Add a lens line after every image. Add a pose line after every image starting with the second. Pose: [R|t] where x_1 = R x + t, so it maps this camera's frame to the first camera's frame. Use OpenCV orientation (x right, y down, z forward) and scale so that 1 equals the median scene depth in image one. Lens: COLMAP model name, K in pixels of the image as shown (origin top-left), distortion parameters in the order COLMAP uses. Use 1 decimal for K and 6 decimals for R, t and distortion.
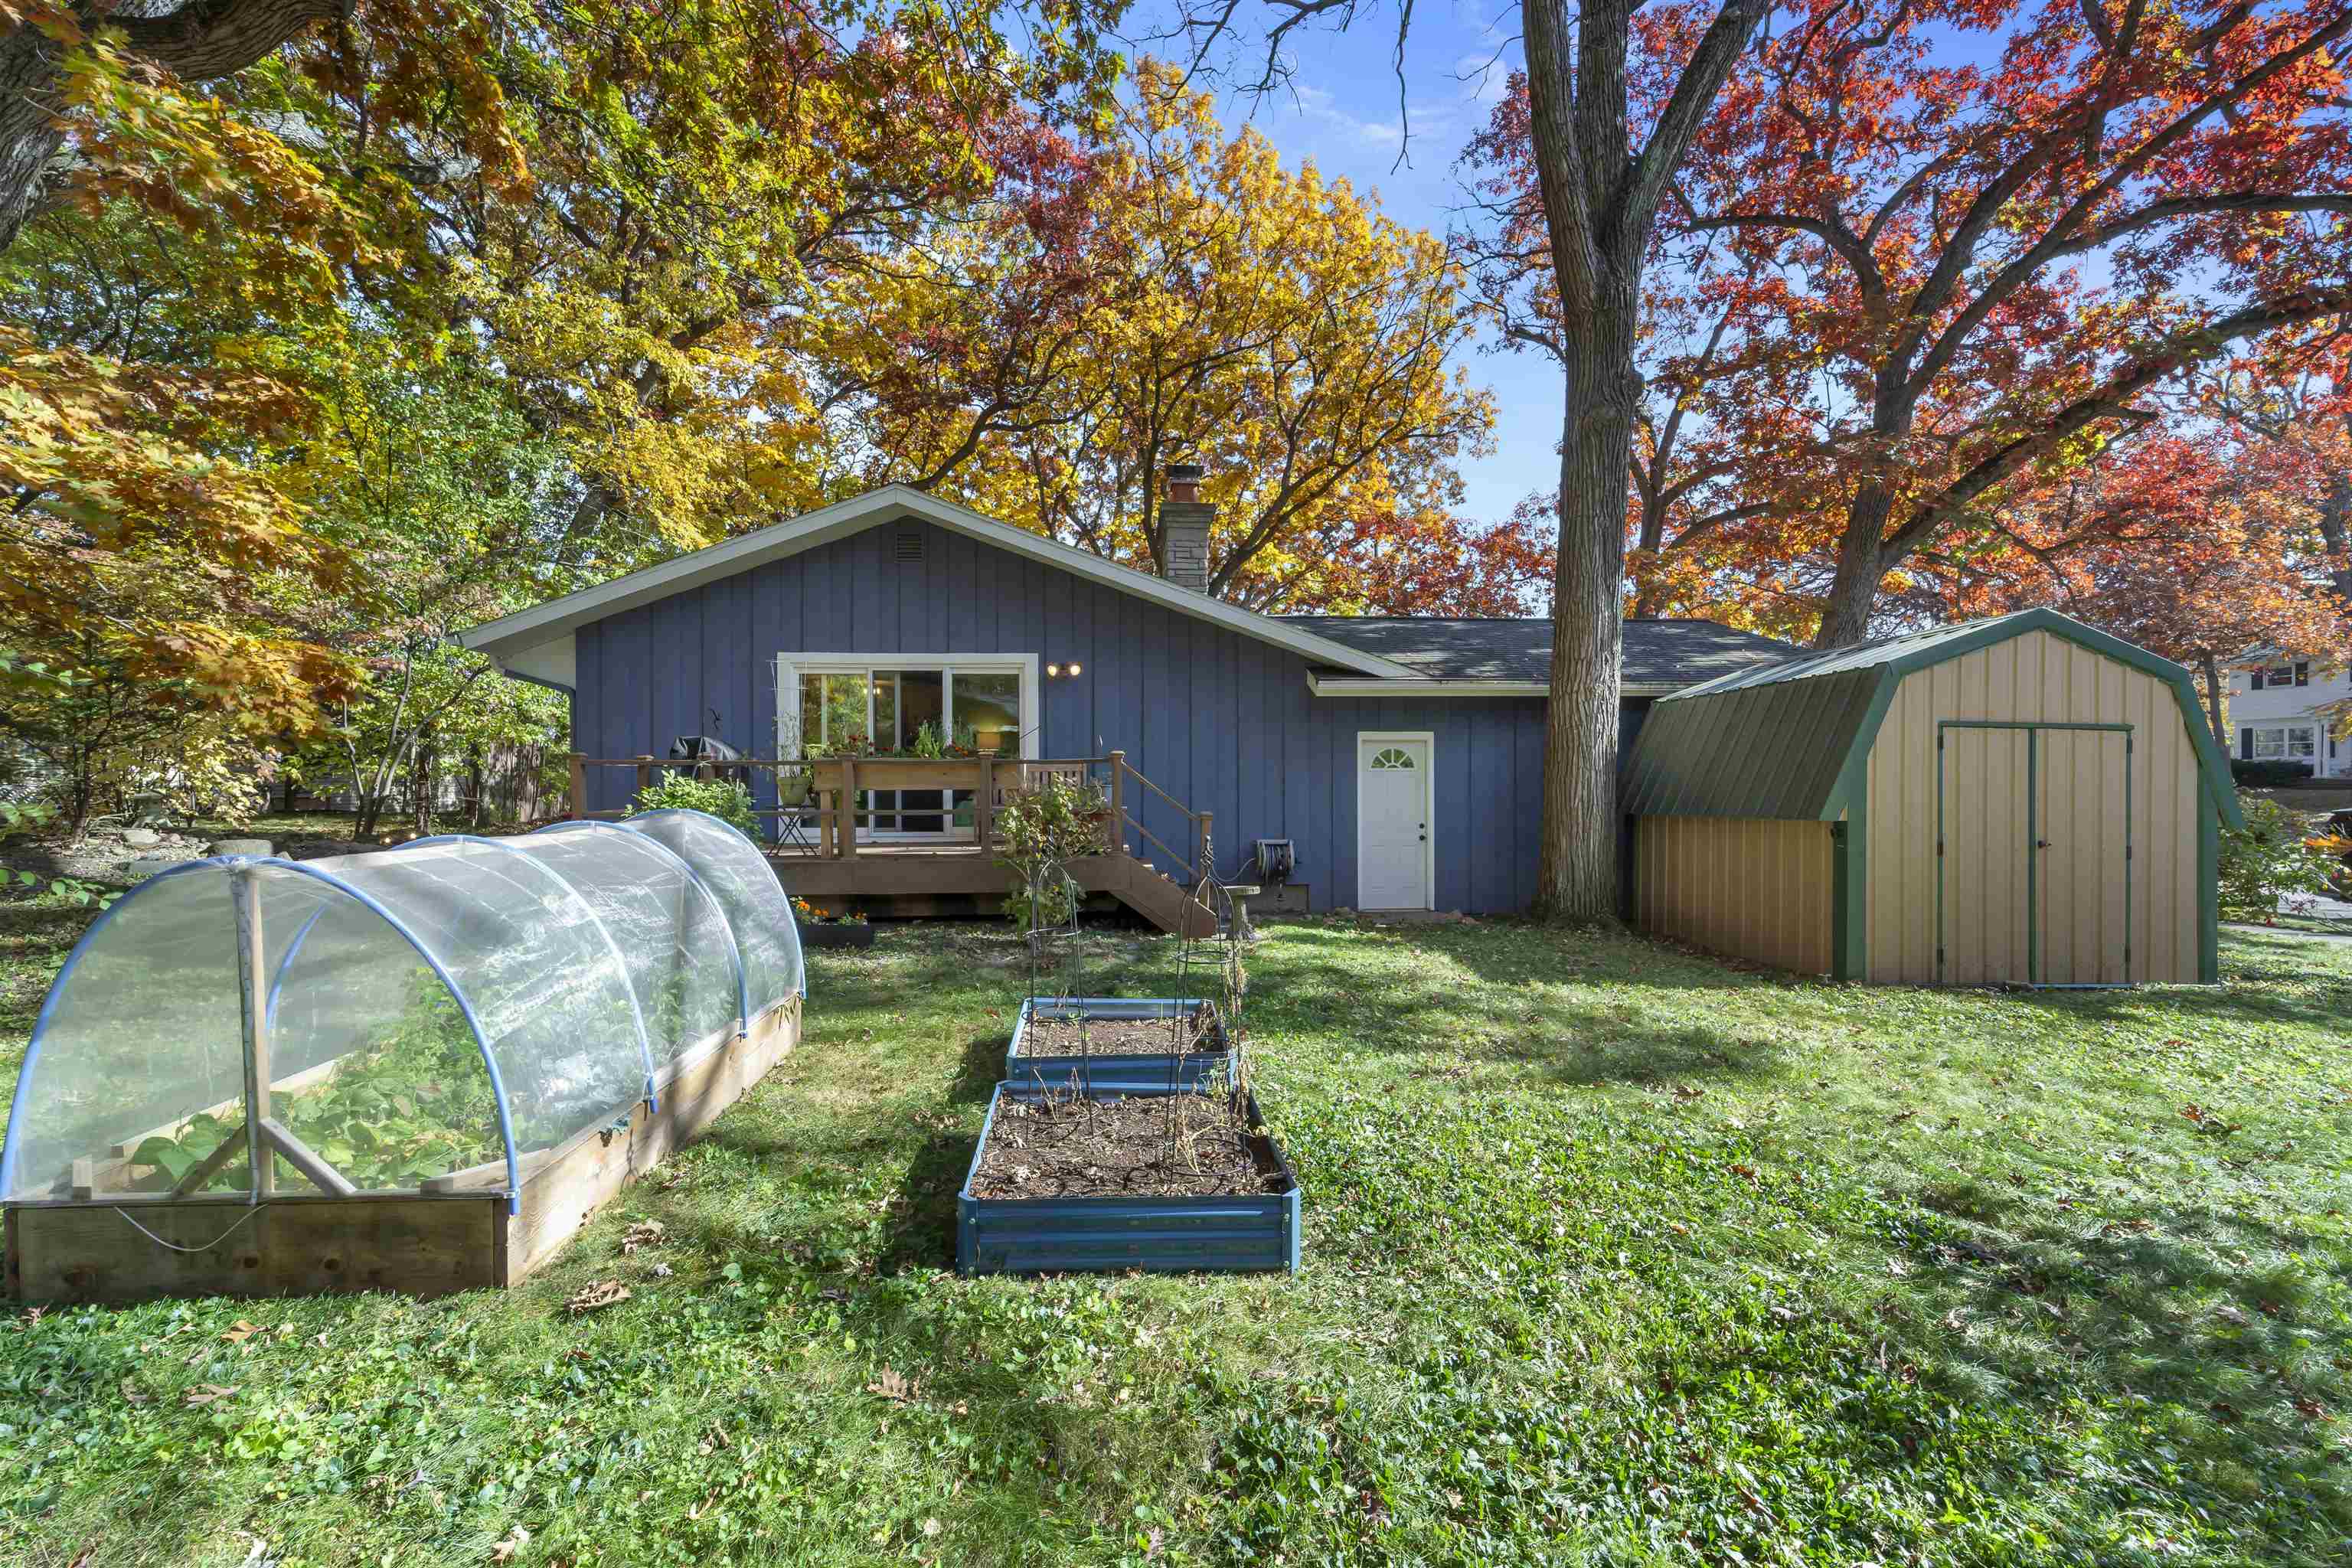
lens RADIAL K [[924.3, 0, 1176.1], [0, 924.3, 789.5], [0, 0, 1]] dist [-0.000151, -0.000105]
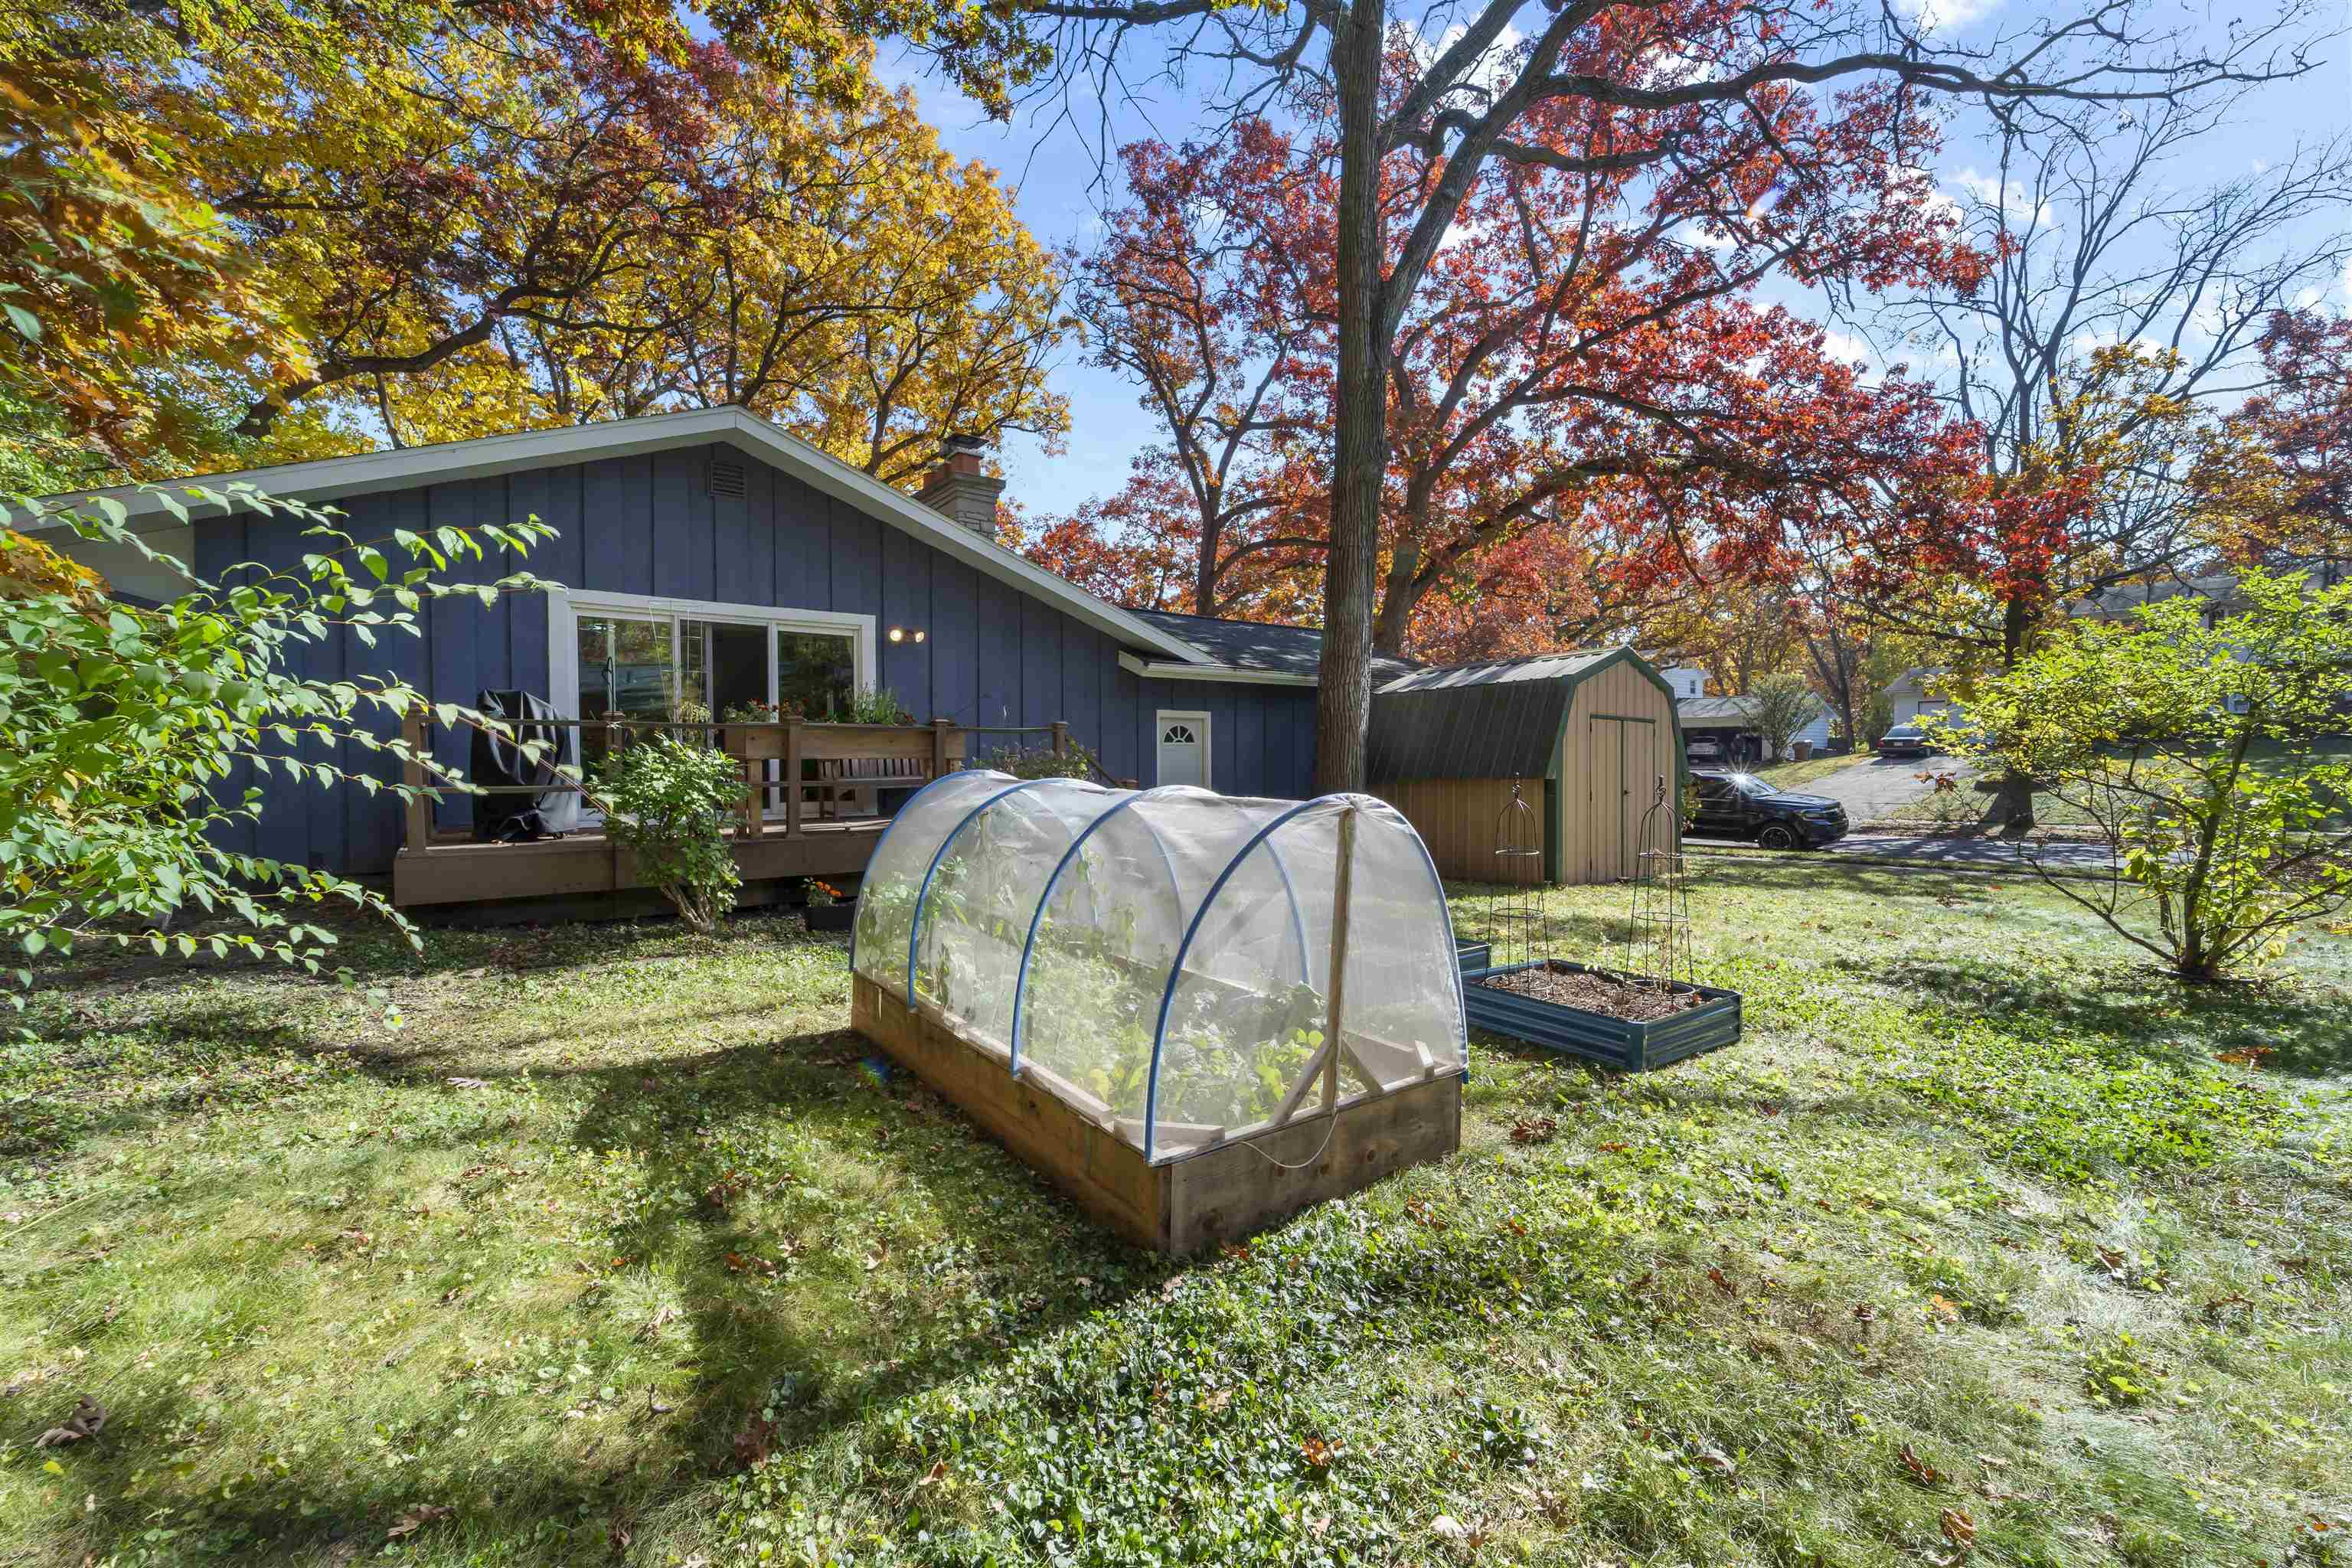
lens RADIAL K [[924.3, 0, 1176.1], [0, 924.3, 789.5], [0, 0, 1]] dist [-0.000151, -0.000105]
pose [[0.841559, -0.016018, 0.539927, -0.404450], [0.004013, 0.999718, 0.023405, 0.008434], [-0.540150, -0.017530, 0.841386, 0.042438]]
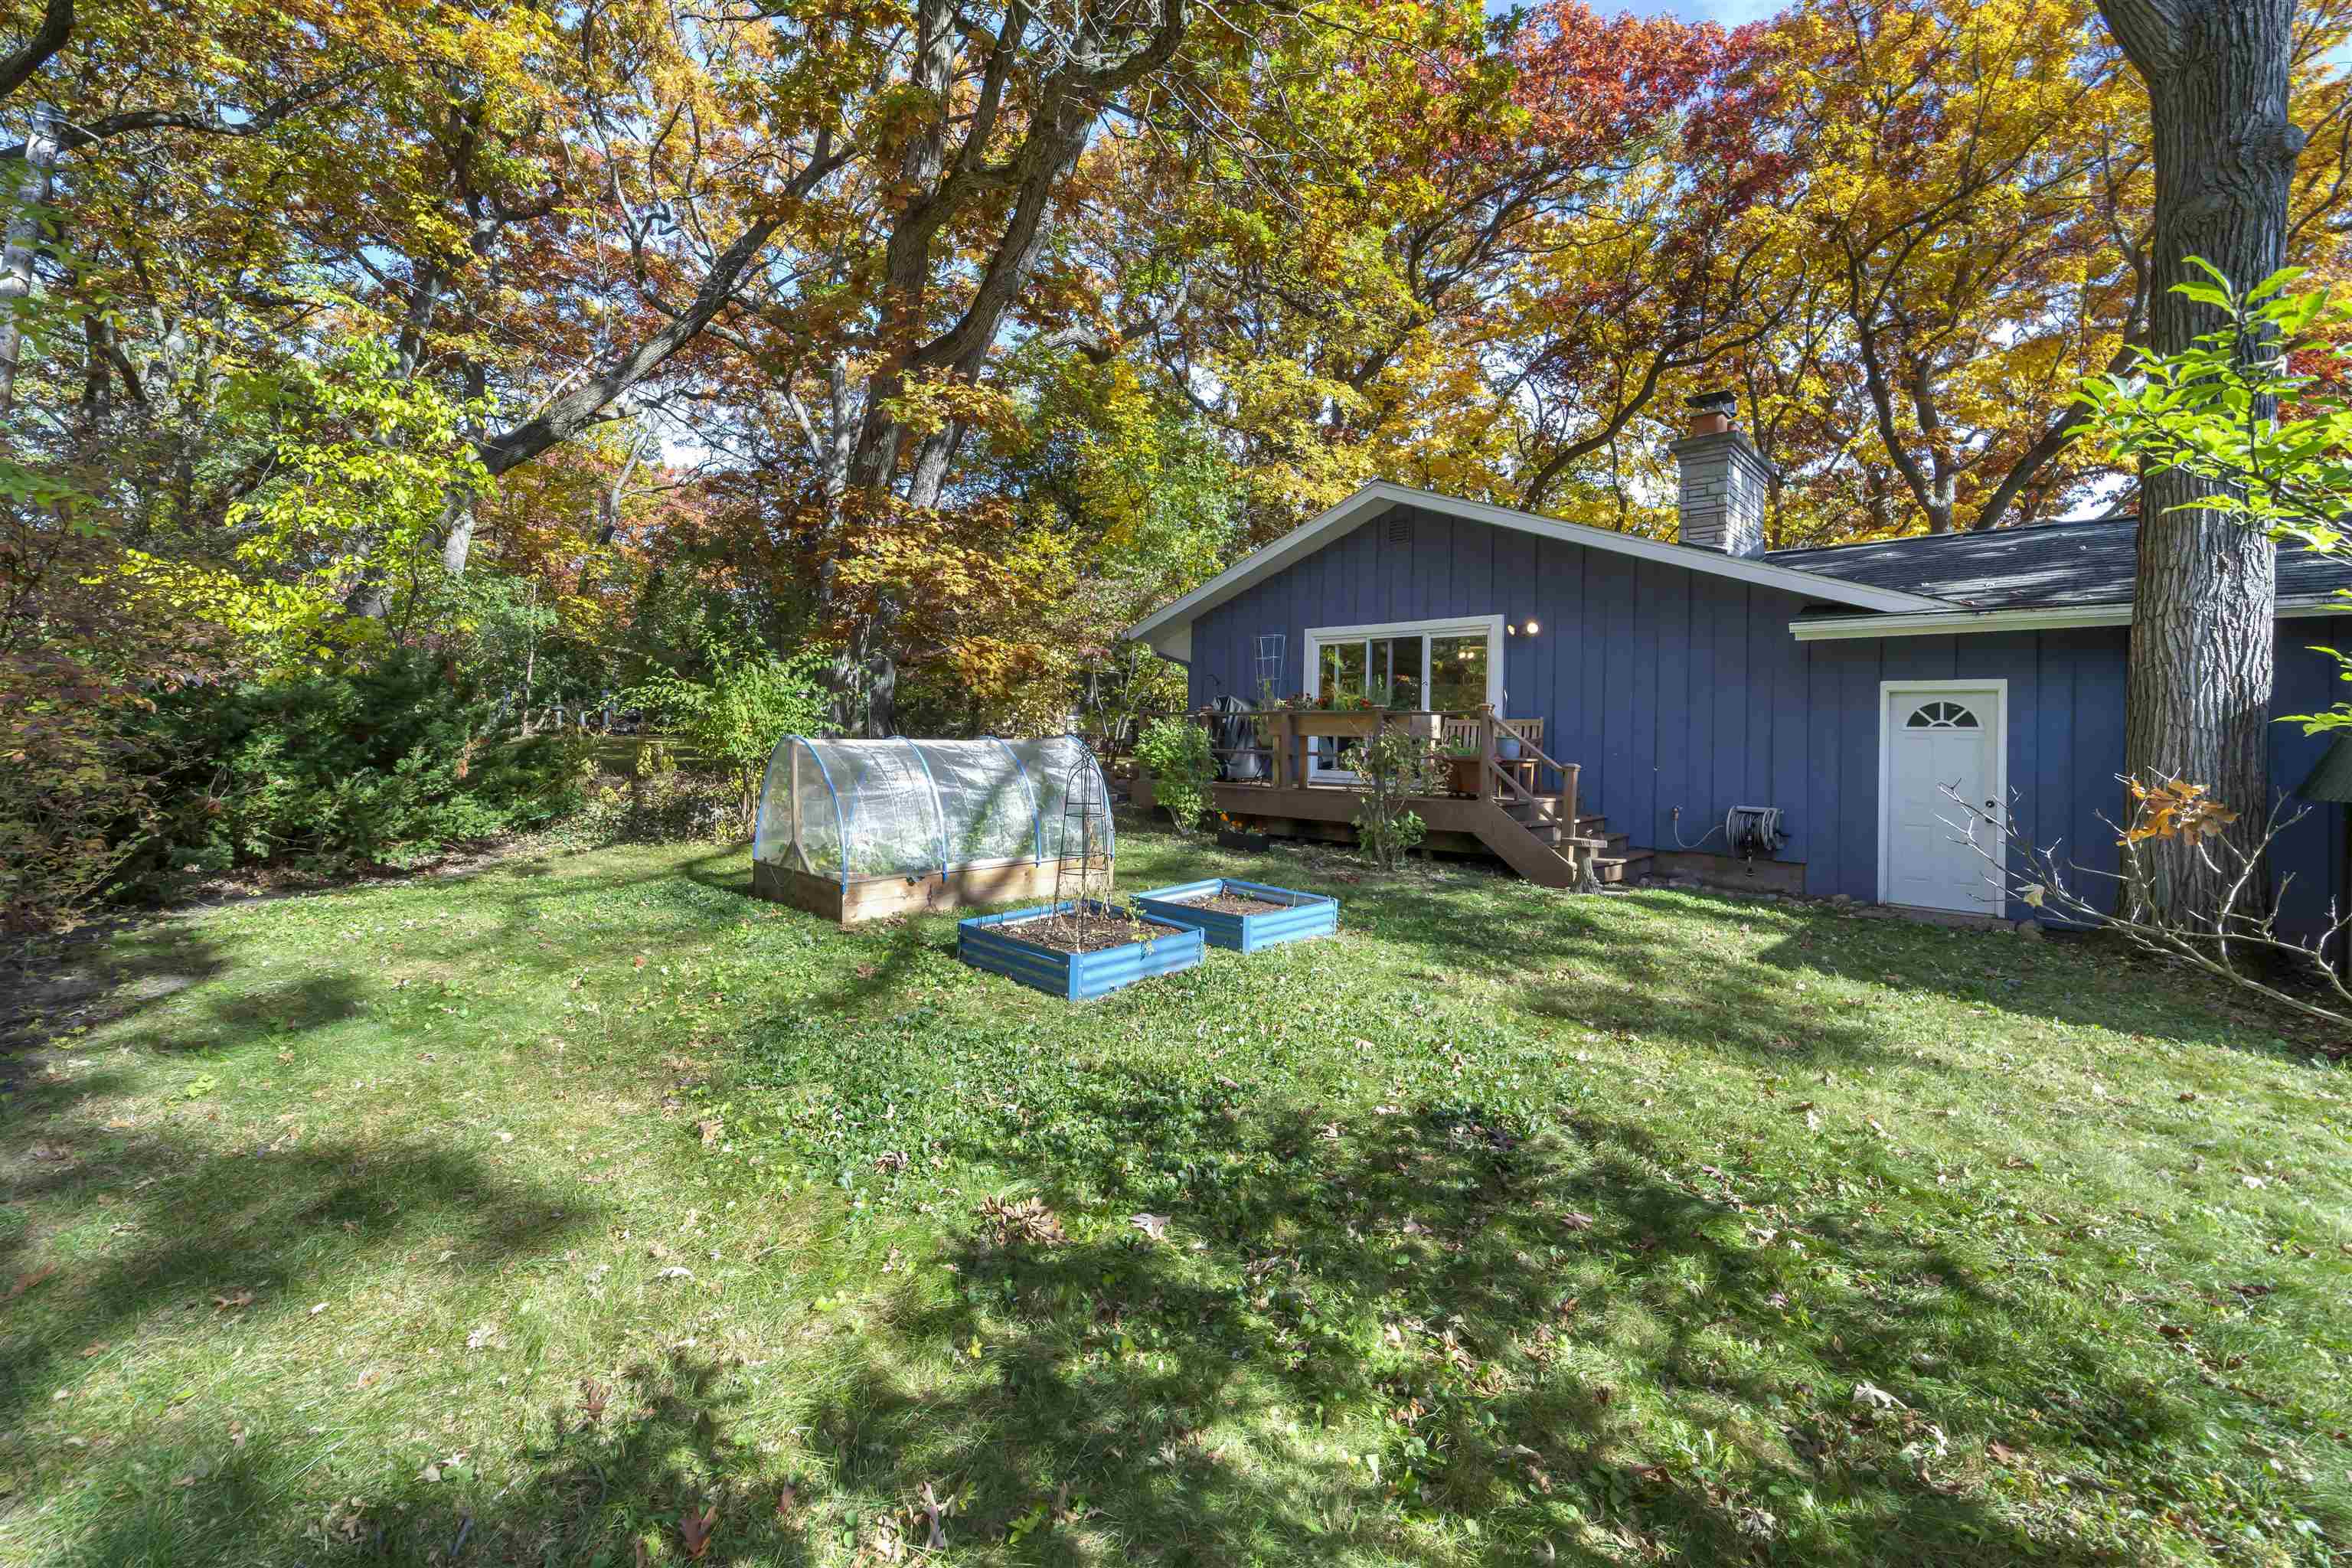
lens RADIAL K [[962.9, 0, 1185.3], [0, 962.9, 693.6], [0, 0, 1]] dist [0.000654, 0.000103]
pose [[0.696629, -0.013912, -0.717297, 0.390072], [-0.034447, 0.998010, -0.052811, 0.014479], [0.716604, 0.061498, 0.694763, -0.022744]]
